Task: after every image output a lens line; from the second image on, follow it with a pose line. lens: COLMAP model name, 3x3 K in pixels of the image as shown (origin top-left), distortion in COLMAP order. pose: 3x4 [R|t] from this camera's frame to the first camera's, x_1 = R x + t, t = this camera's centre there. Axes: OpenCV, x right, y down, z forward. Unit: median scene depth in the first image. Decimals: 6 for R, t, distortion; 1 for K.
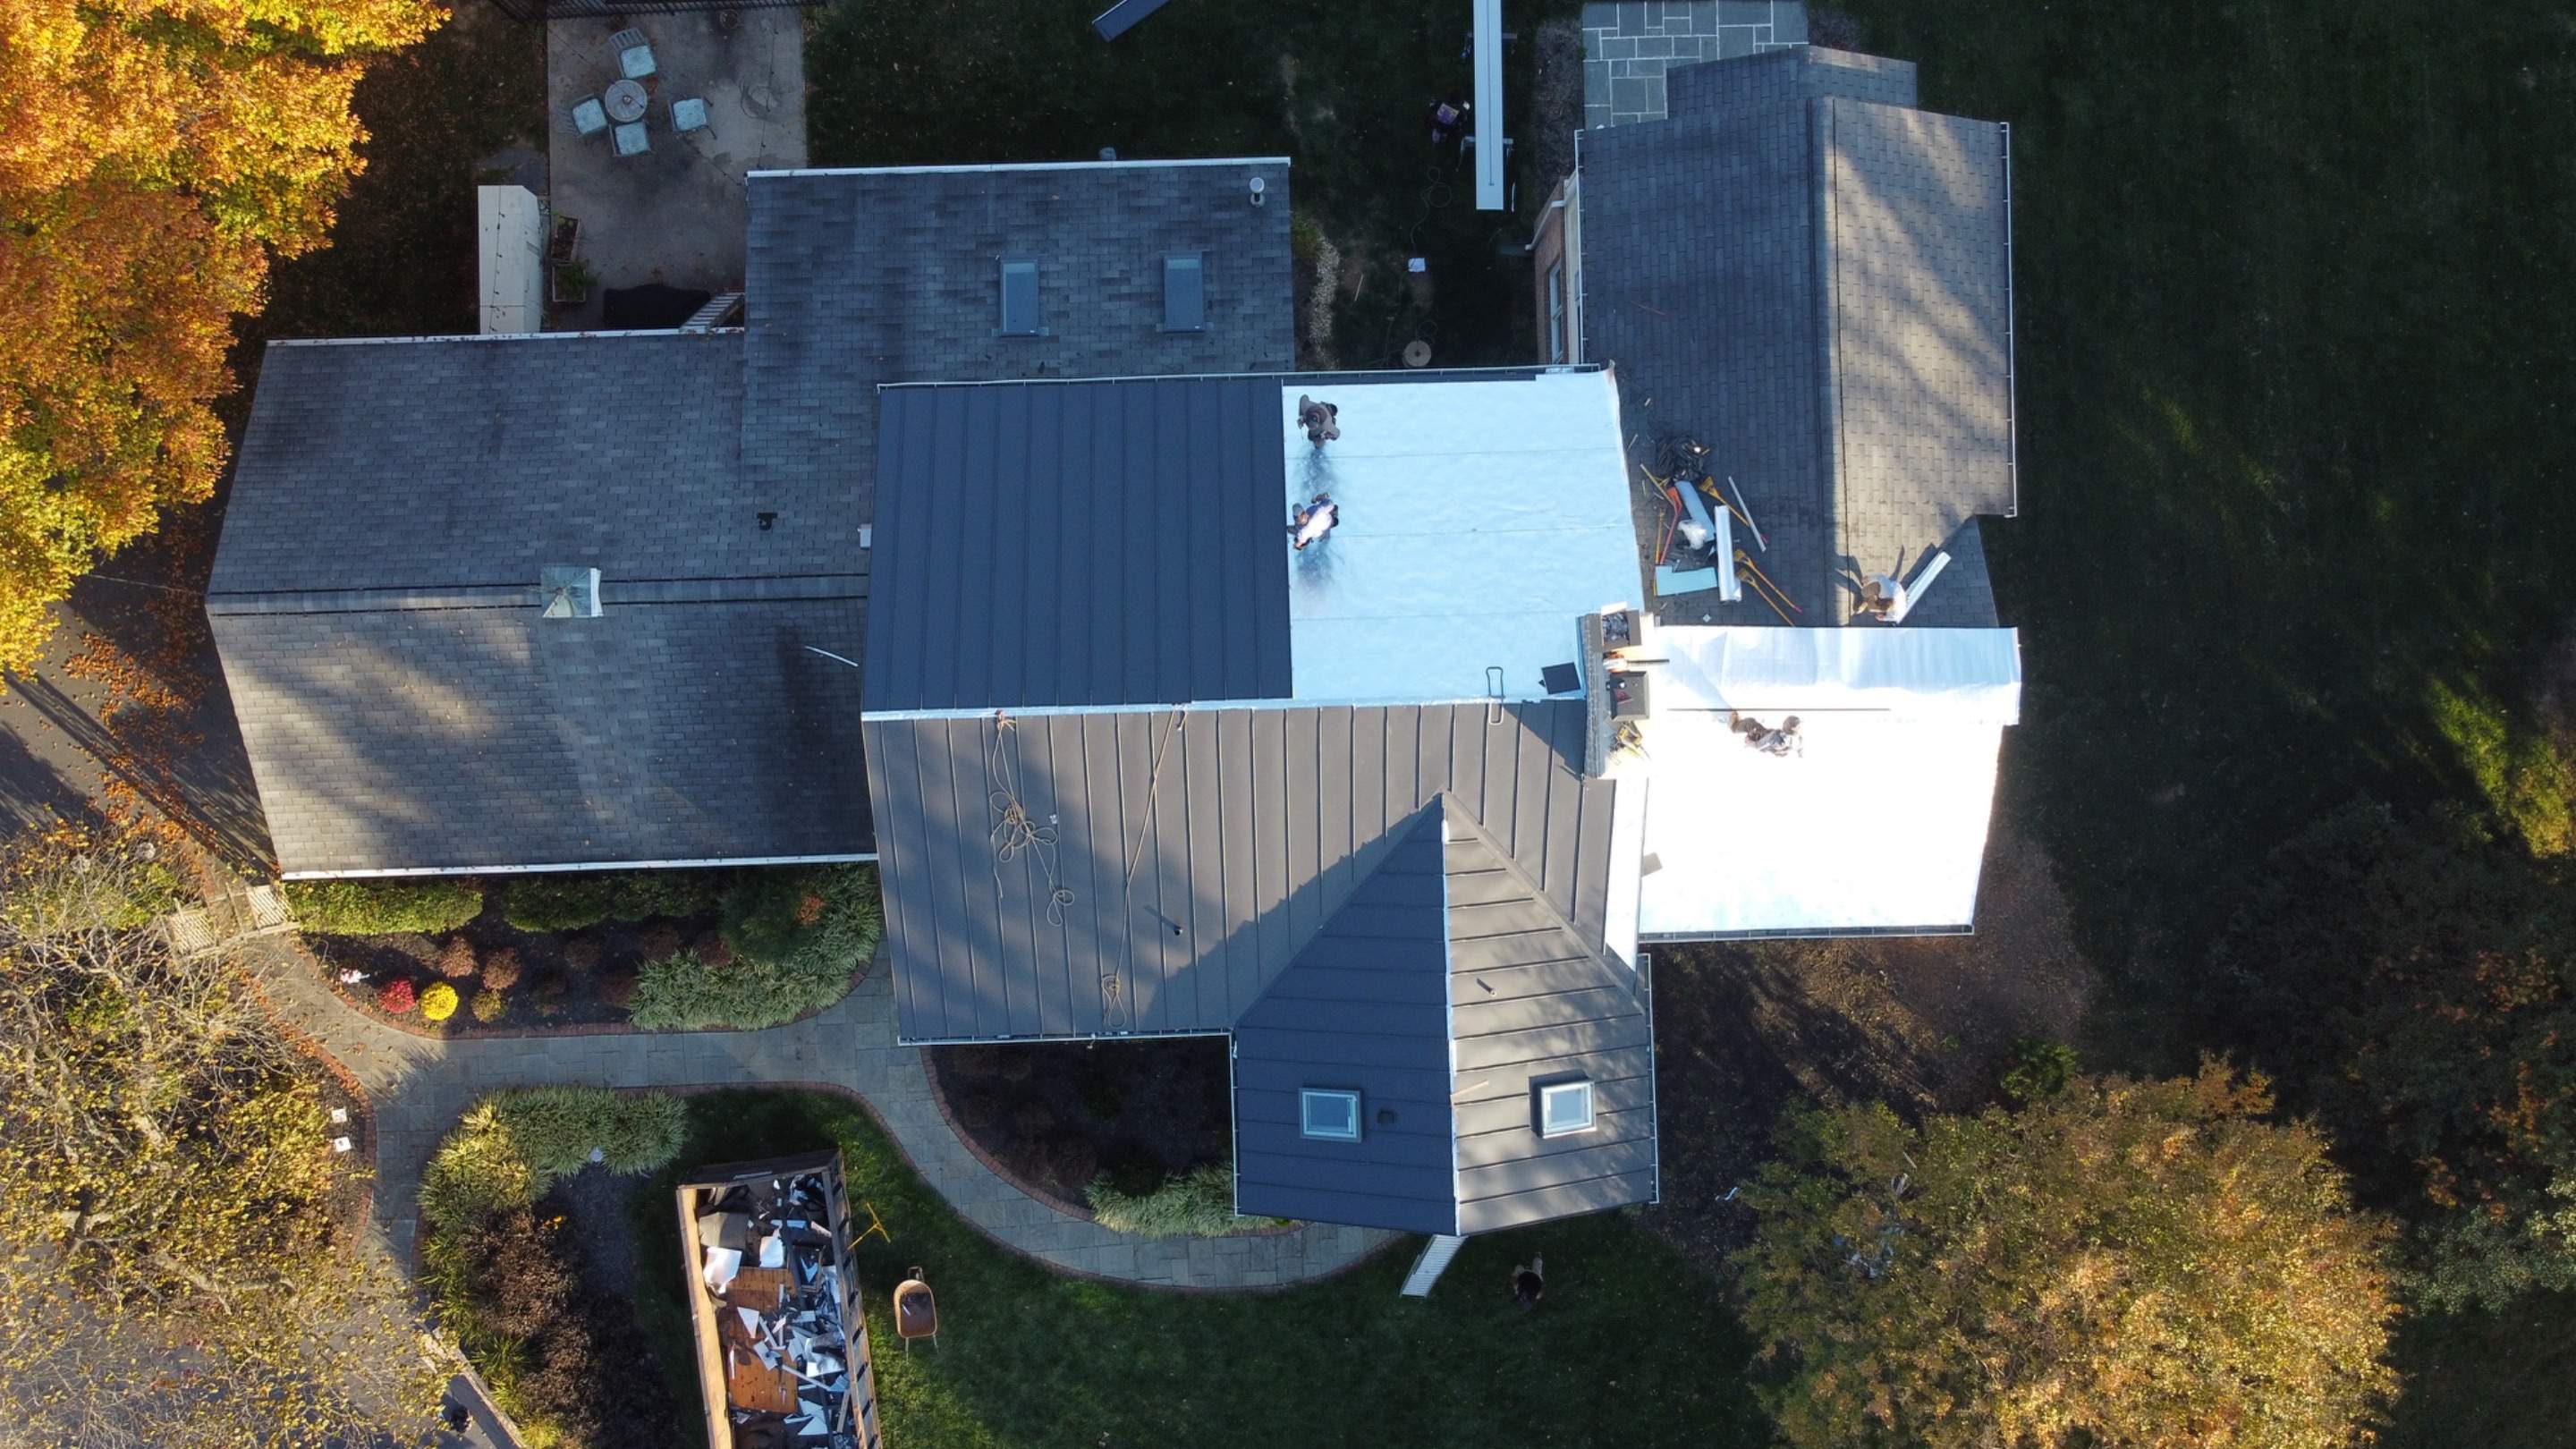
lens RADIAL K [[1954.9, 0, 1286.0], [0, 1954.9, 714.2], [0, 0, 1]] dist [-0.007392, 0.000190]
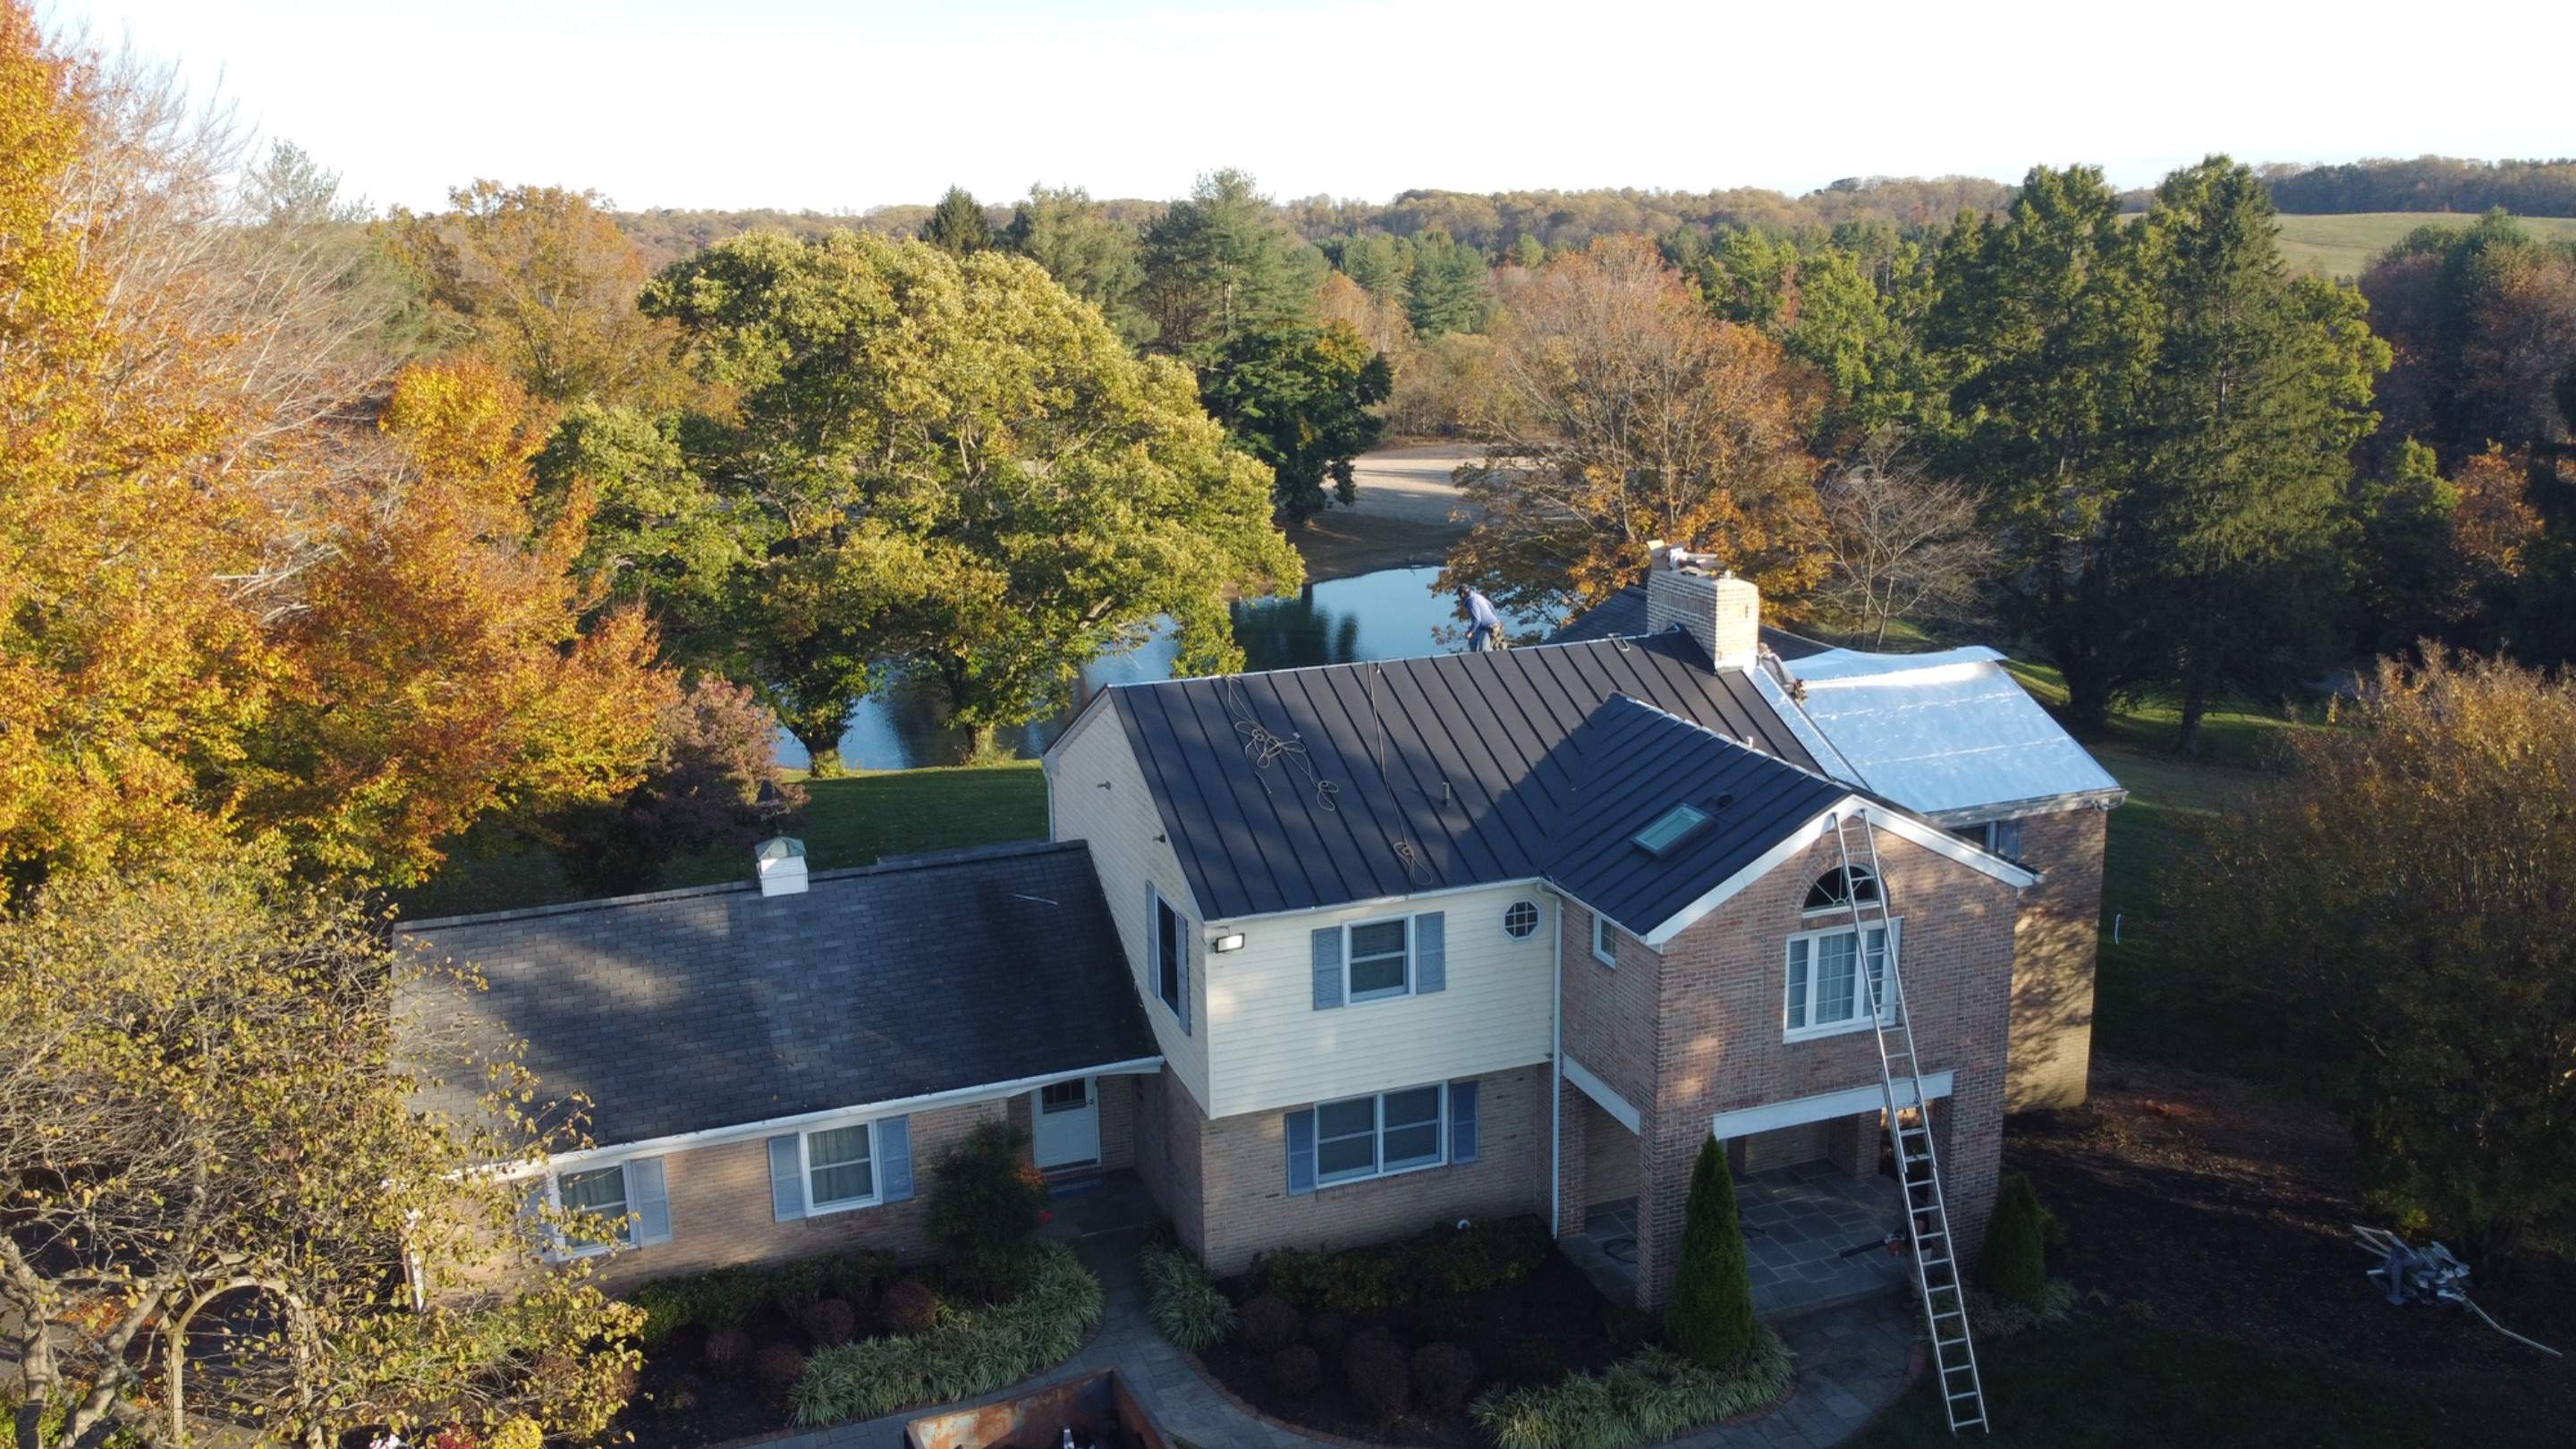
lens RADIAL K [[1954.9, 0, 1286.0], [0, 1954.9, 714.2], [0, 0, 1]] dist [-0.007392, 0.000190]
pose [[0.950847, -0.106614, 0.290730, -0.381923], [0.307188, 0.206319, -0.929015, 0.916057], [0.039062, 0.972659, 0.228928, 0.656381]]
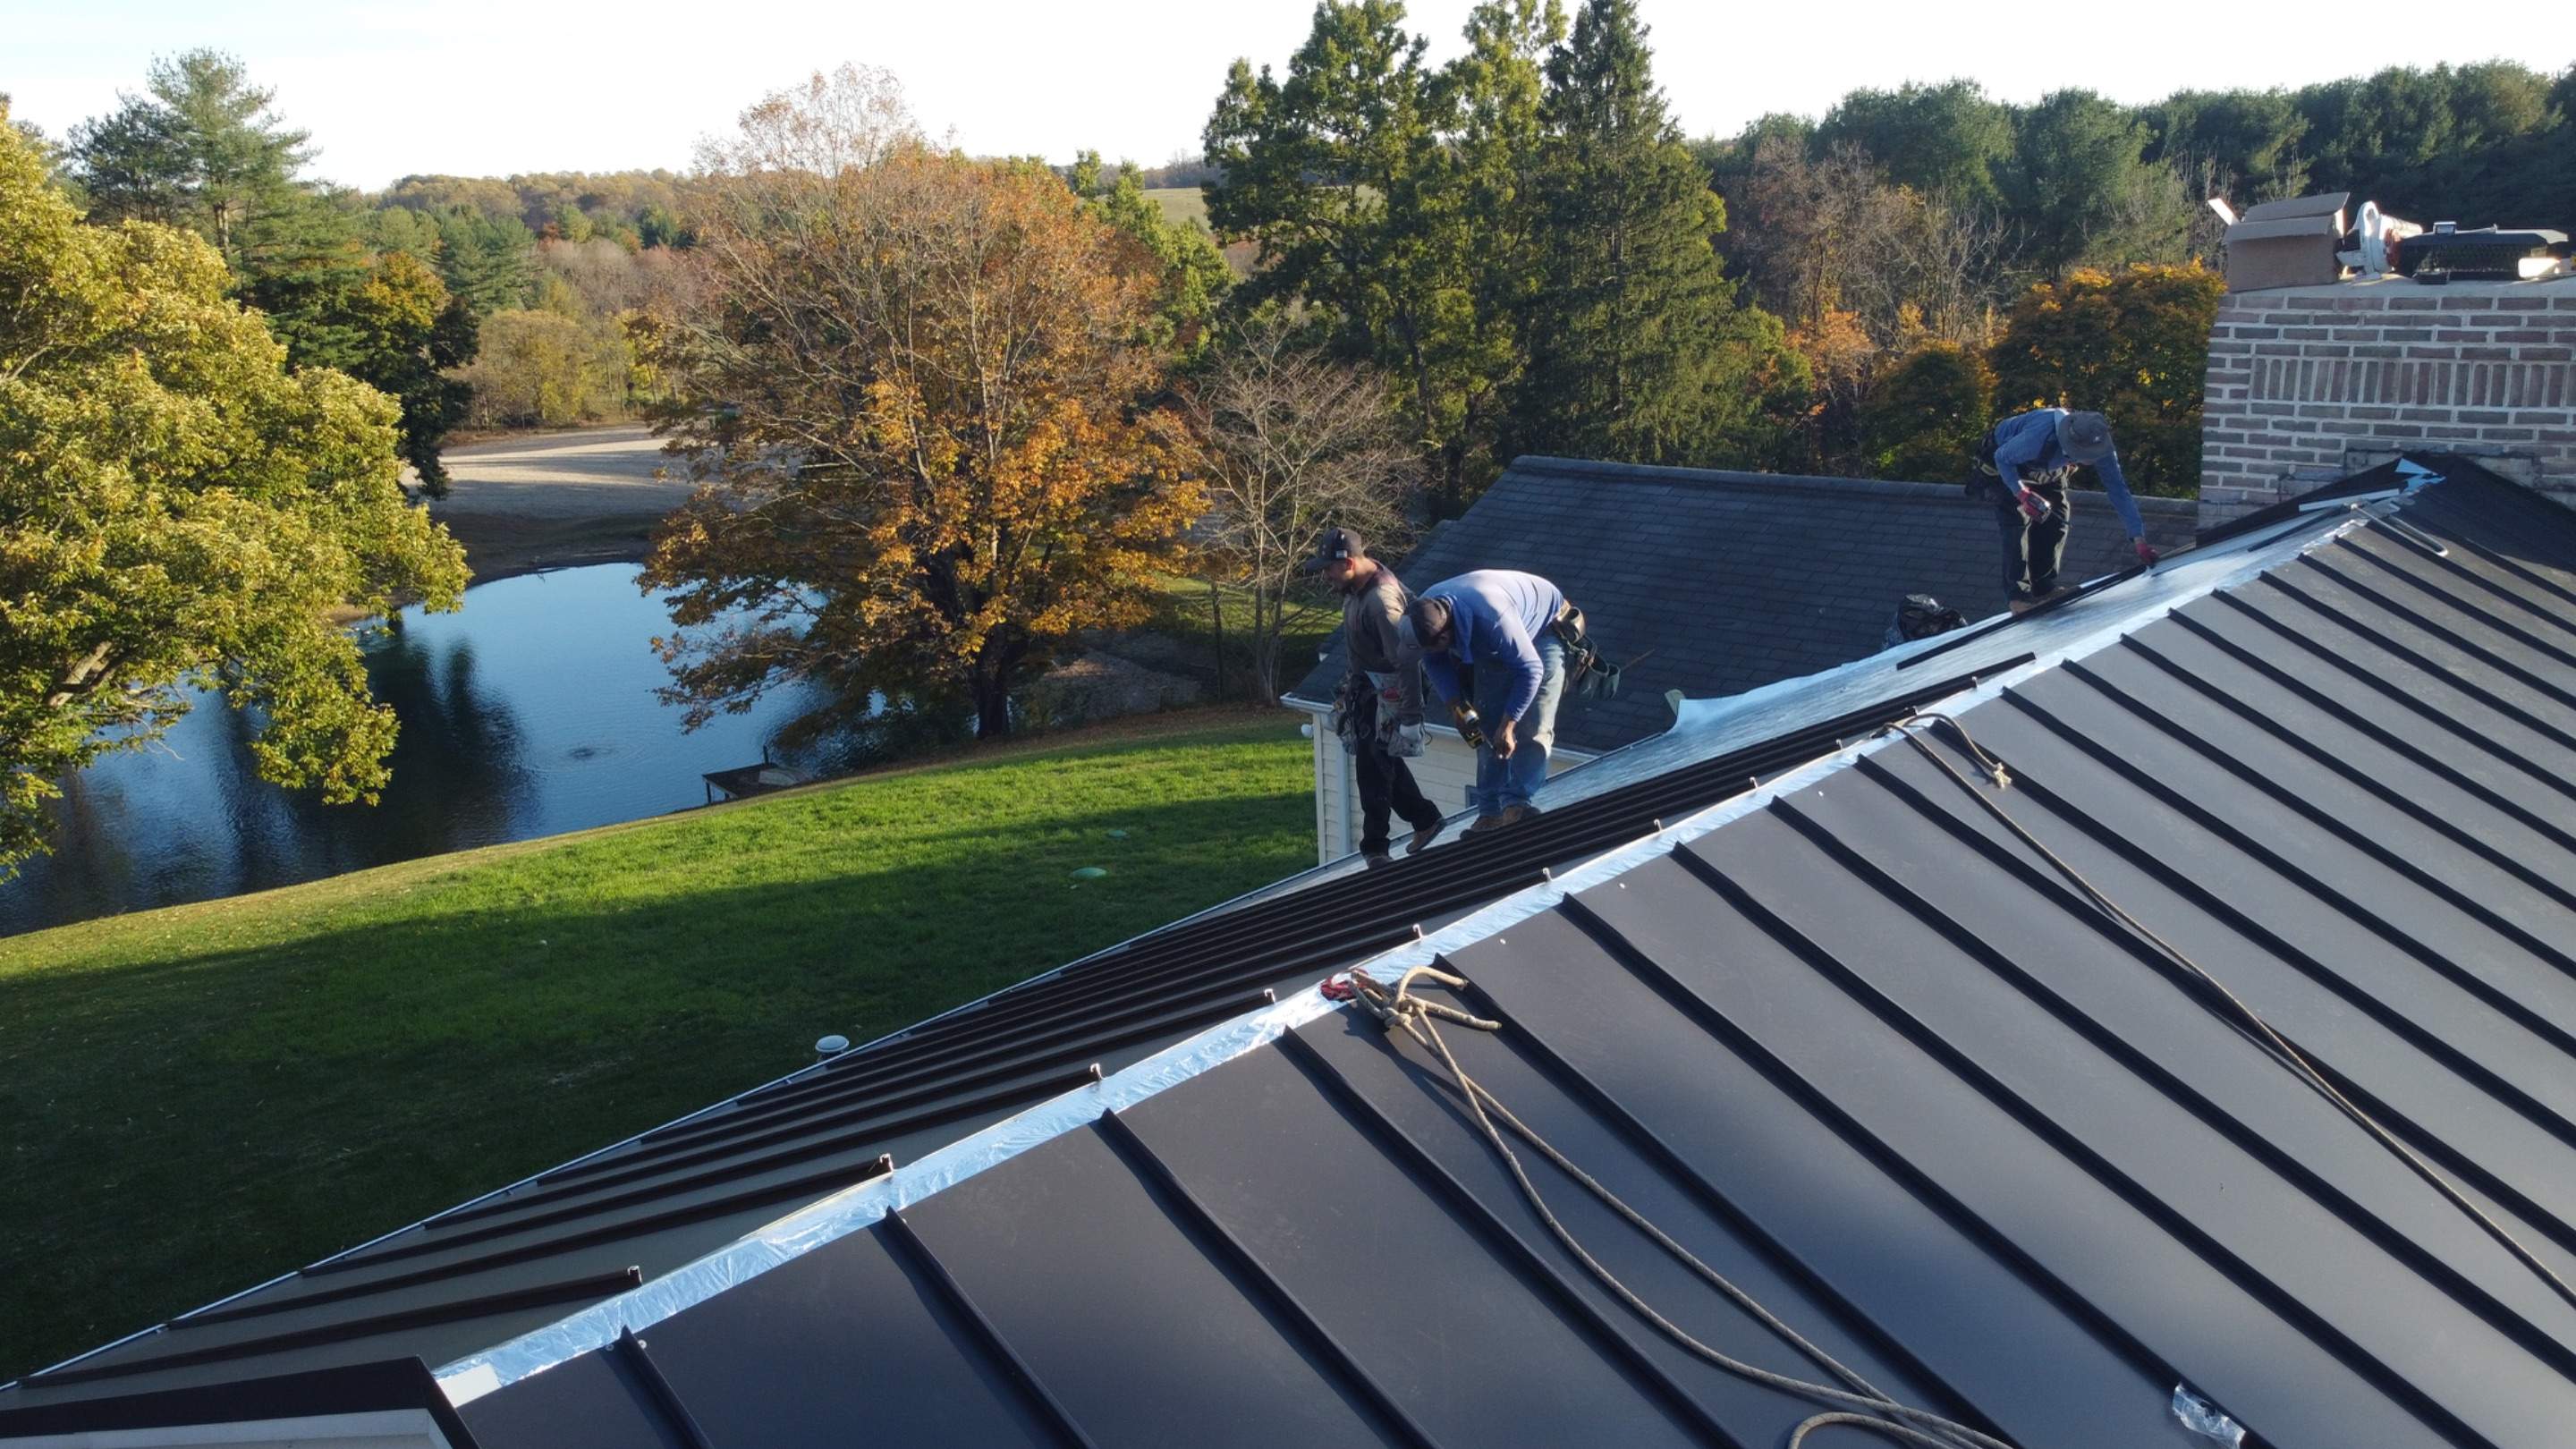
lens RADIAL K [[1953.4, 0, 1291.9], [0, 1953.4, 697.9], [0, 0, 1]] dist [-0.002030, 0.000525]
pose [[0.704435, -0.216158, 0.676053, -0.210275], [0.707454, 0.136973, -0.693359, 0.077660], [0.057274, 0.966703, 0.249410, 0.809151]]
